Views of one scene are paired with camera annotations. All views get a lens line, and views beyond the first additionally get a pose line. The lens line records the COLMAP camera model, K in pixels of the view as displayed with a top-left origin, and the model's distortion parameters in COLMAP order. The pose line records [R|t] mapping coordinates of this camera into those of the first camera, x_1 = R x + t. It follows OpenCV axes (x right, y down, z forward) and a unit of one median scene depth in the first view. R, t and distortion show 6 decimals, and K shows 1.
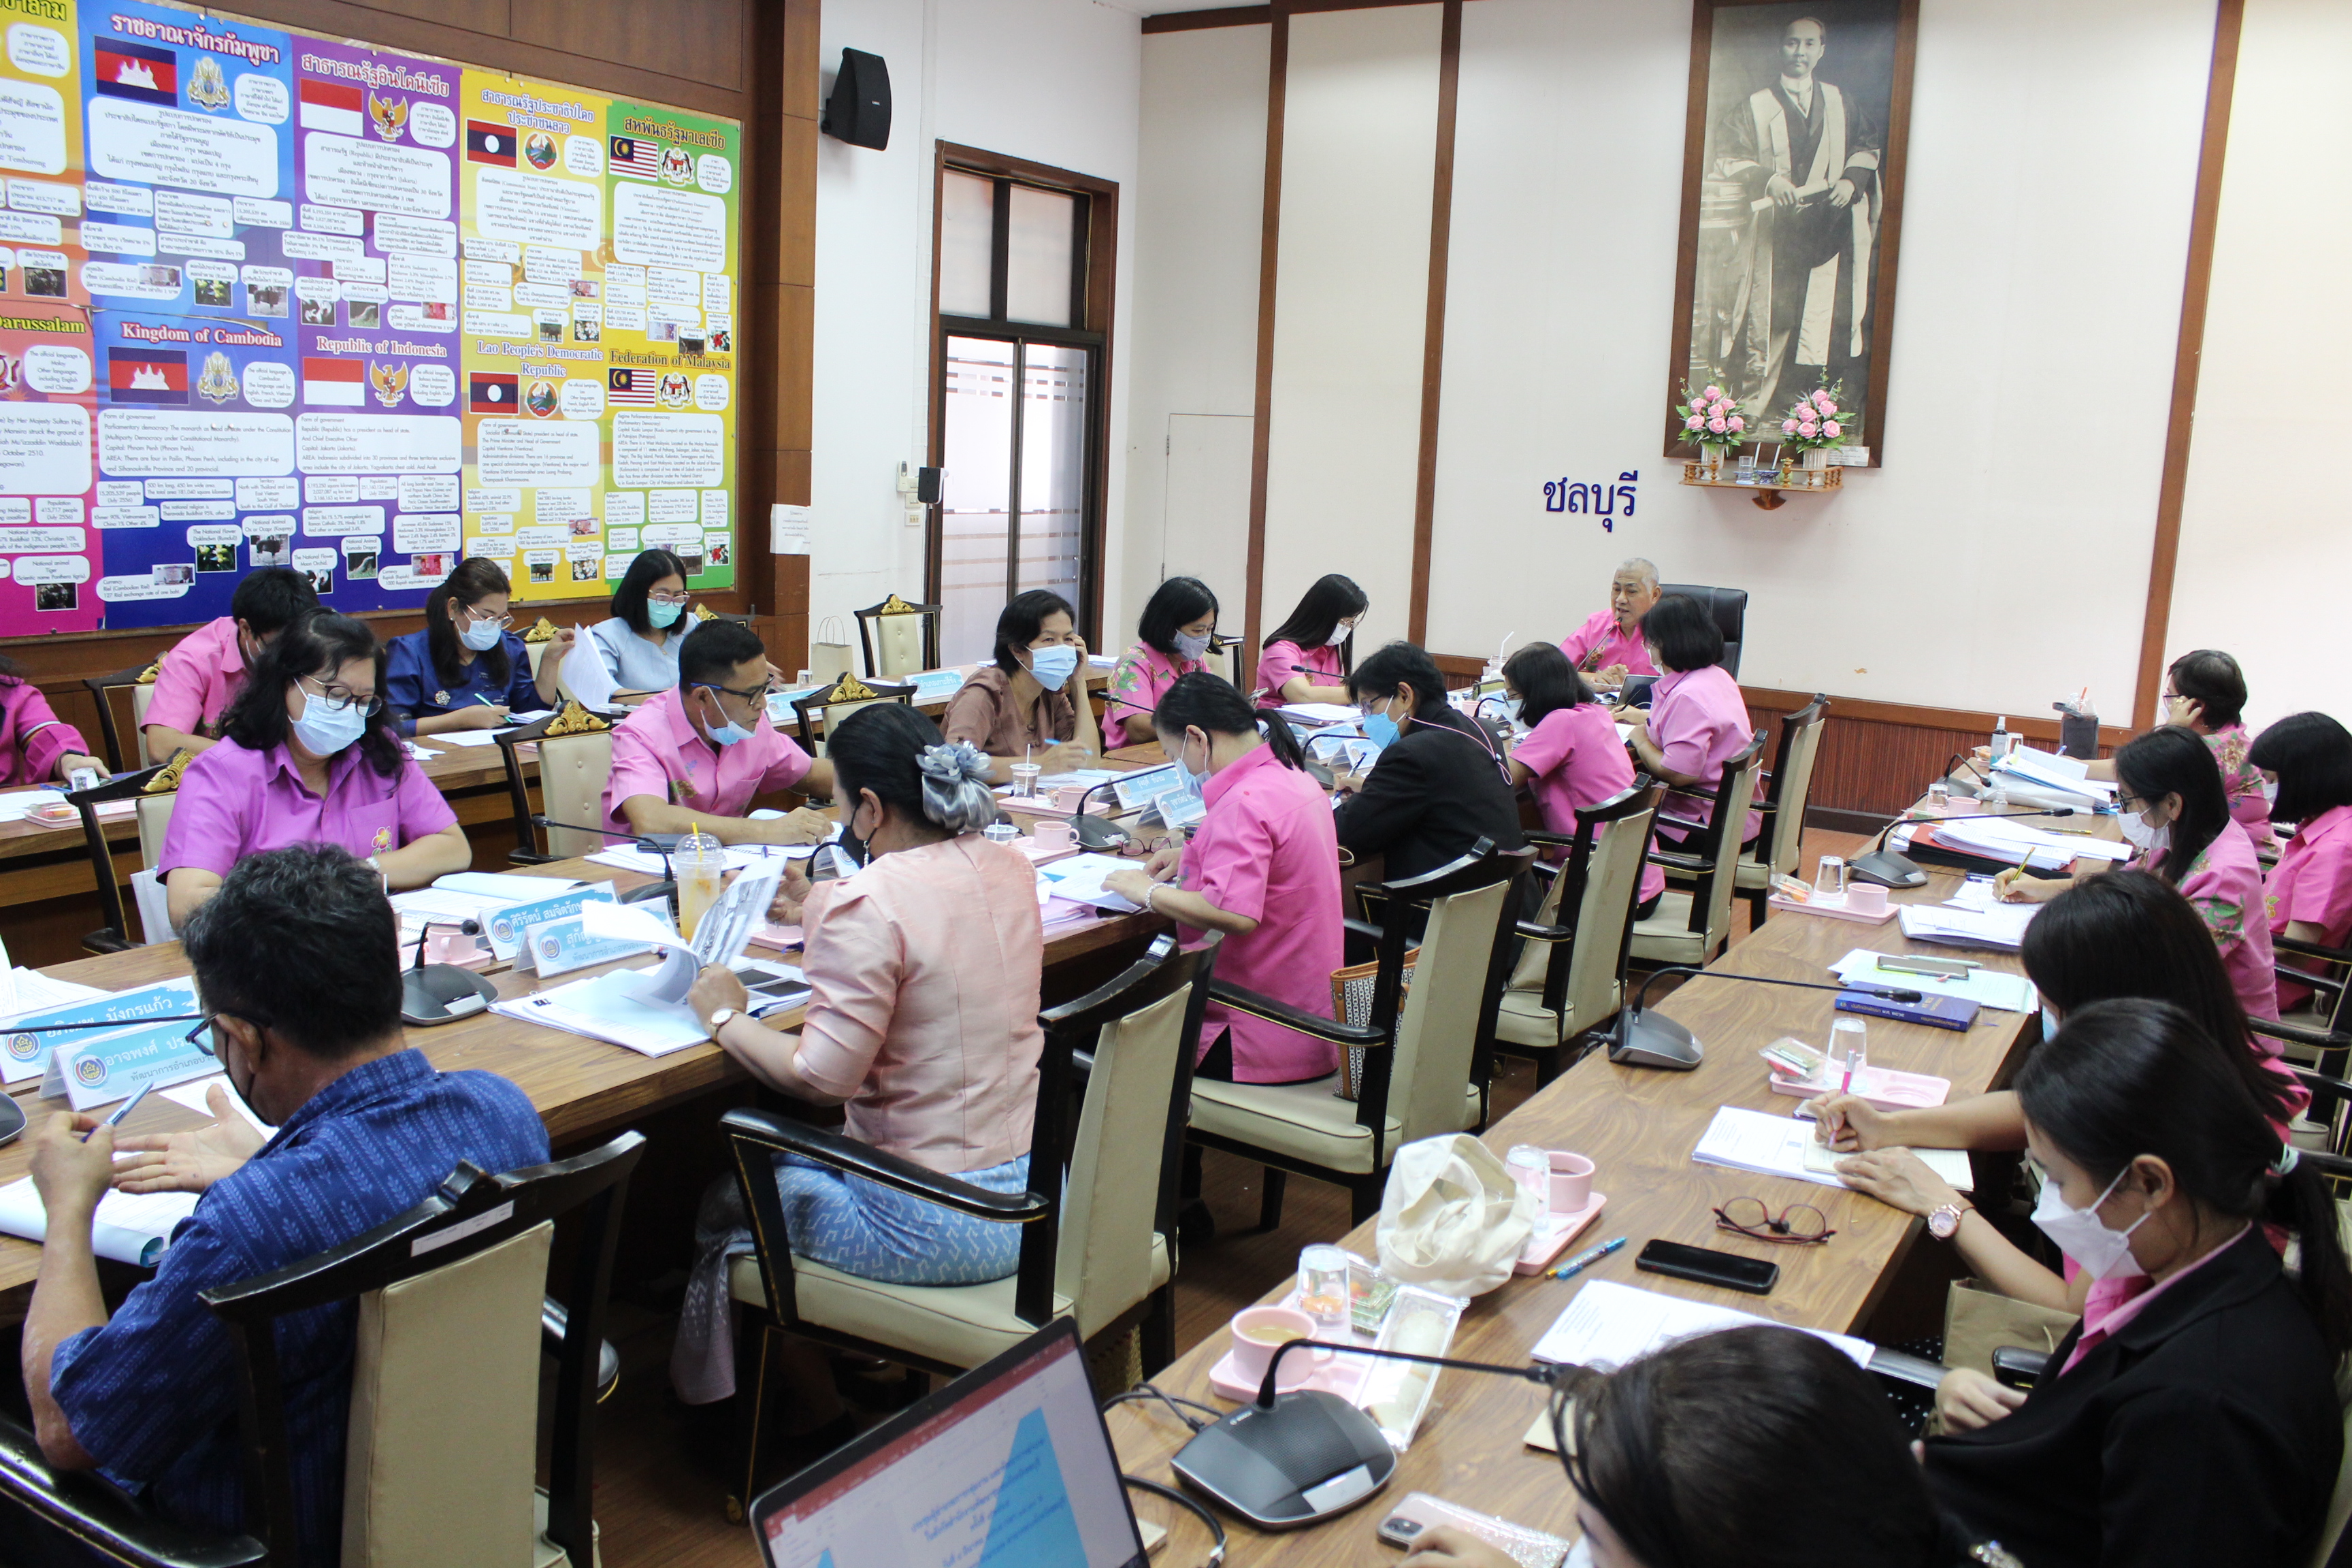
lens RADIAL K [[1961.5, 0, 1176.0], [0, 1961.5, 784.0], [0, 0, 1]] dist [-0.148853, 0.147307]
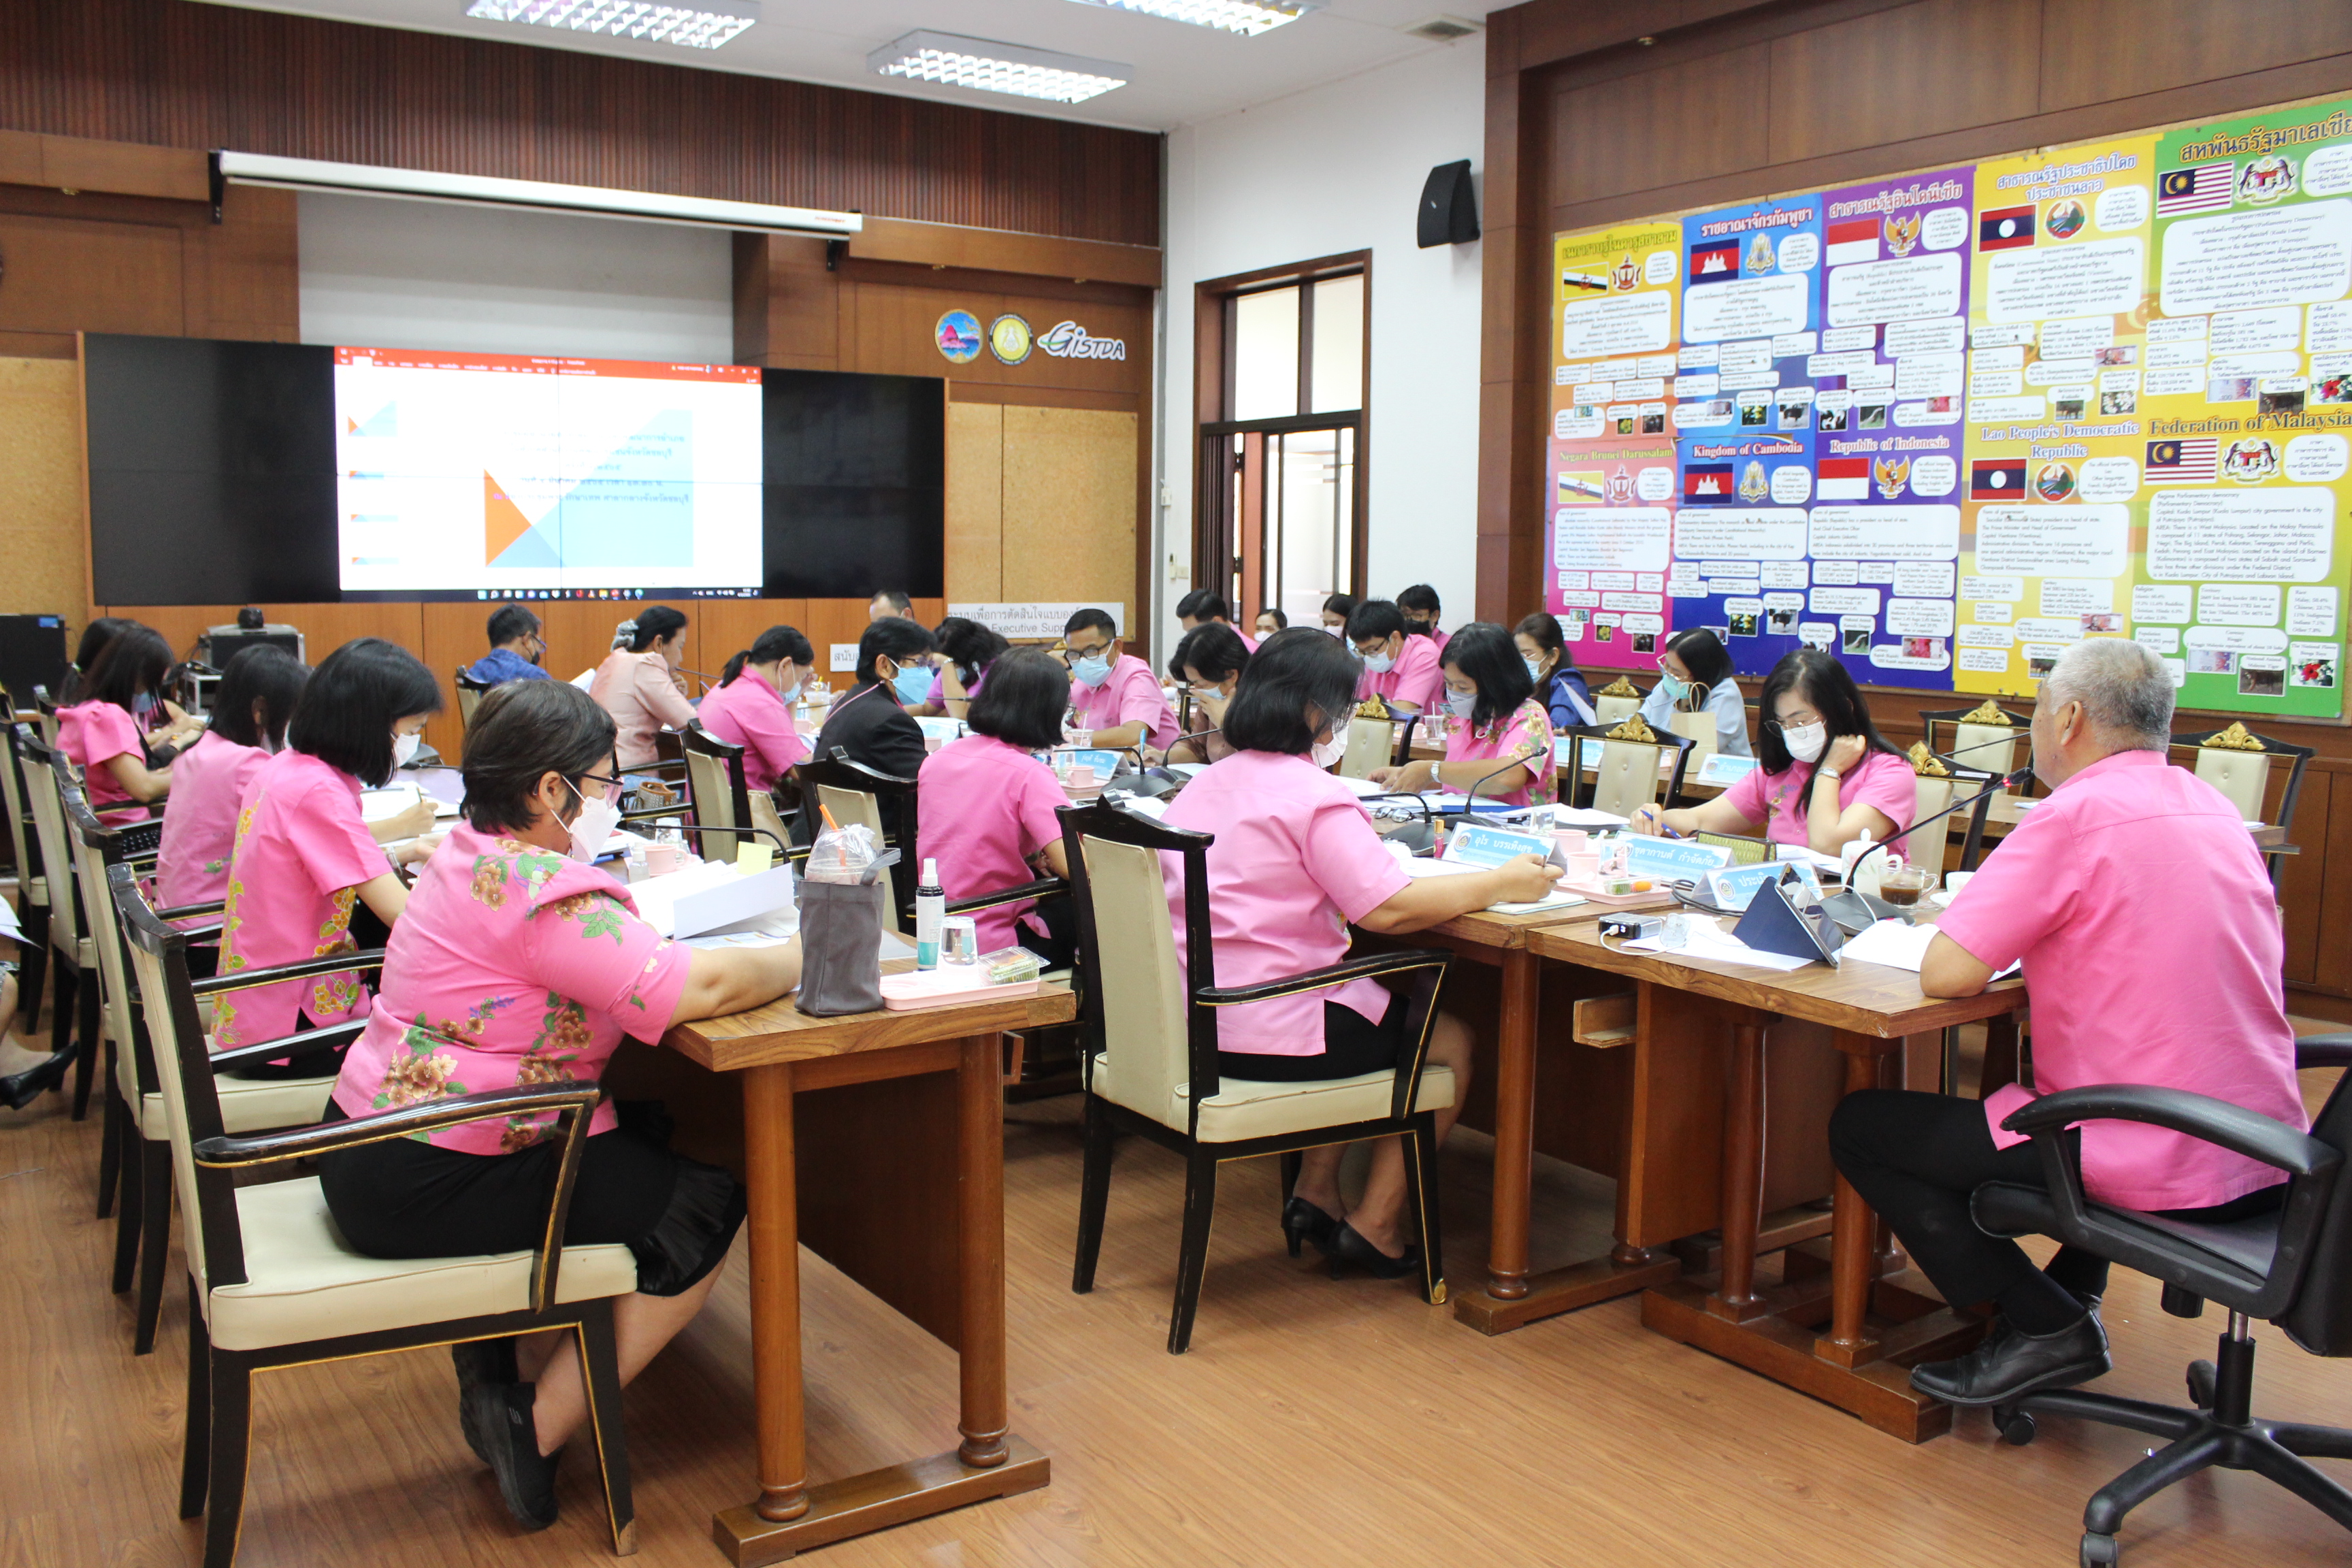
lens RADIAL K [[1961.5, 0, 1176.0], [0, 1961.5, 784.0], [0, 0, 1]] dist [-0.148853, 0.147307]
pose [[-0.417681, 0.054053, -0.906984, 0.739950], [-0.187940, 0.971501, 0.144447, -0.118786], [0.888944, 0.230792, -0.395619, 1.086951]]
